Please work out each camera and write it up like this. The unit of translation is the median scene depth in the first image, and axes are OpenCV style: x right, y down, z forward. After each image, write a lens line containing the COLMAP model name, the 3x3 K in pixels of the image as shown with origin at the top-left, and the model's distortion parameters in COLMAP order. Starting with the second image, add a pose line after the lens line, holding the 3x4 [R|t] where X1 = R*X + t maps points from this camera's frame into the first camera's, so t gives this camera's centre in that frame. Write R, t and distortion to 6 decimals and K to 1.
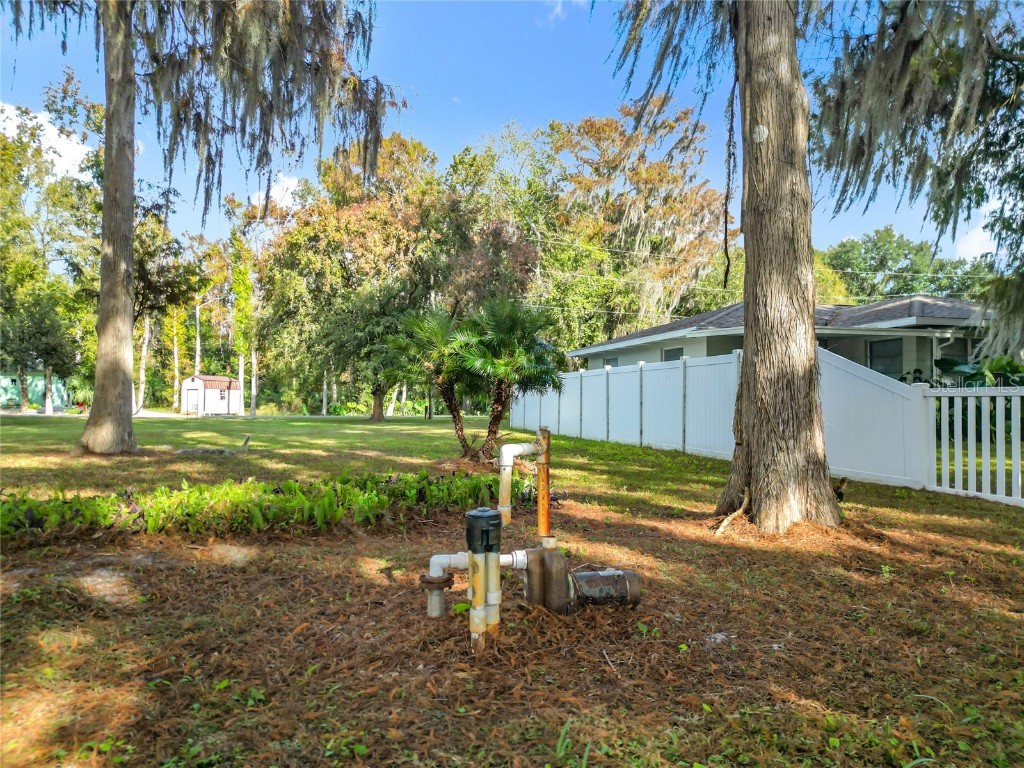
lens RADIAL K [[703.0, 0, 513.8], [0, 703.0, 375.7], [0, 0, 1]] dist [0.002748, -0.002101]
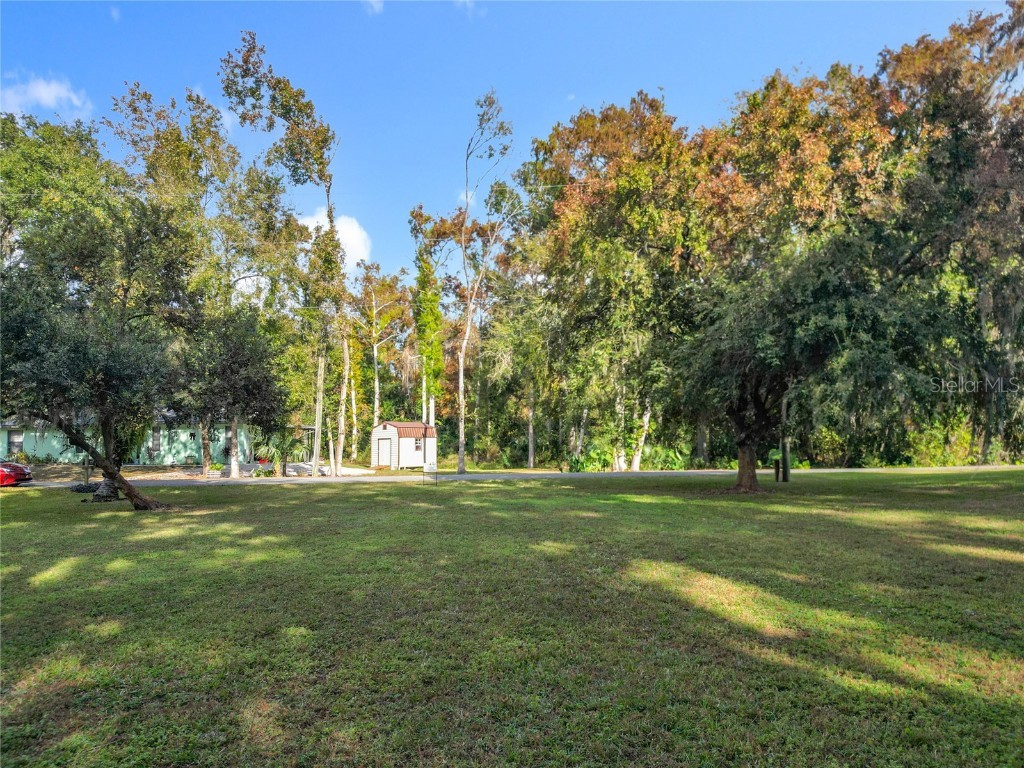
lens RADIAL K [[716.2, 0, 510.1], [0, 716.2, 388.7], [0, 0, 1]] dist [0.040594, -0.055366]
pose [[0.980244, -0.038628, -0.193982, -0.162844], [0.031588, 0.998730, -0.039255, -0.002007], [0.195252, 0.032352, 0.980219, 0.218534]]
